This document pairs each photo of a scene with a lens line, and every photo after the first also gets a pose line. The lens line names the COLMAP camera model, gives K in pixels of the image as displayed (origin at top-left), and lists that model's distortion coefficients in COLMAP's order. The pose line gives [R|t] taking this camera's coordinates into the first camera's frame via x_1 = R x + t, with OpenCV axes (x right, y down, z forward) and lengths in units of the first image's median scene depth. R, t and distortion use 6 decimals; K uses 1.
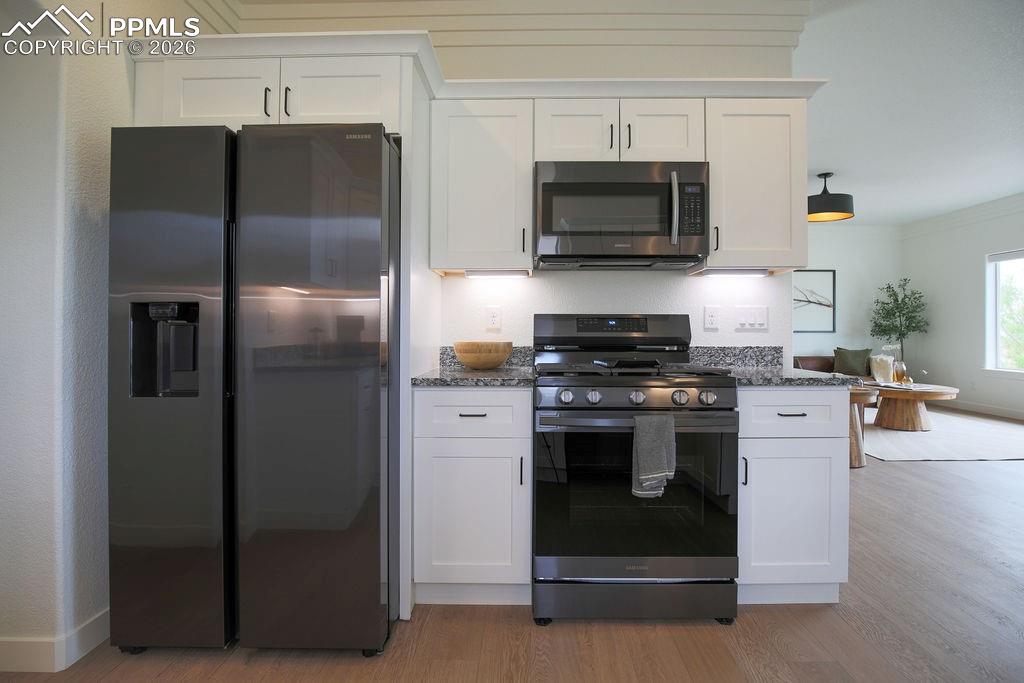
lens RADIAL K [[527.1, 0, 508.7], [0, 527.1, 351.9], [0, 0, 1]] dist [-0.034668, -0.000116]
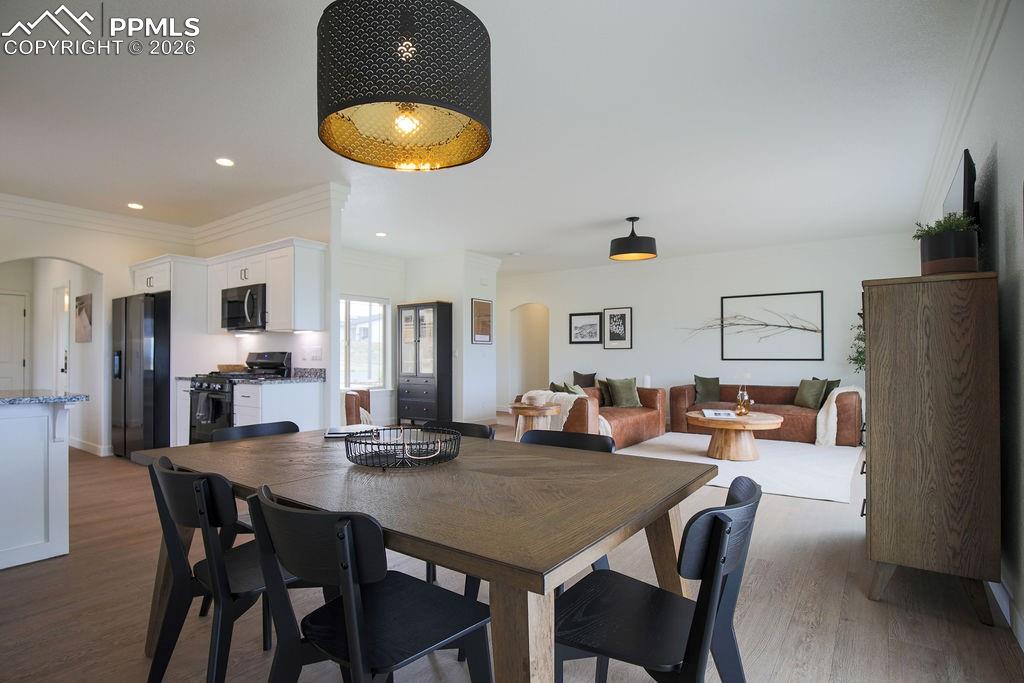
lens RADIAL K [[527.1, 0, 508.7], [0, 527.1, 351.9], [0, 0, 1]] dist [-0.034668, -0.000116]
pose [[0.791056, -0.004076, -0.611730, 1.086022], [-0.025095, 0.998920, -0.039108, -0.006456], [0.611229, 0.046287, 0.790099, -0.037114]]
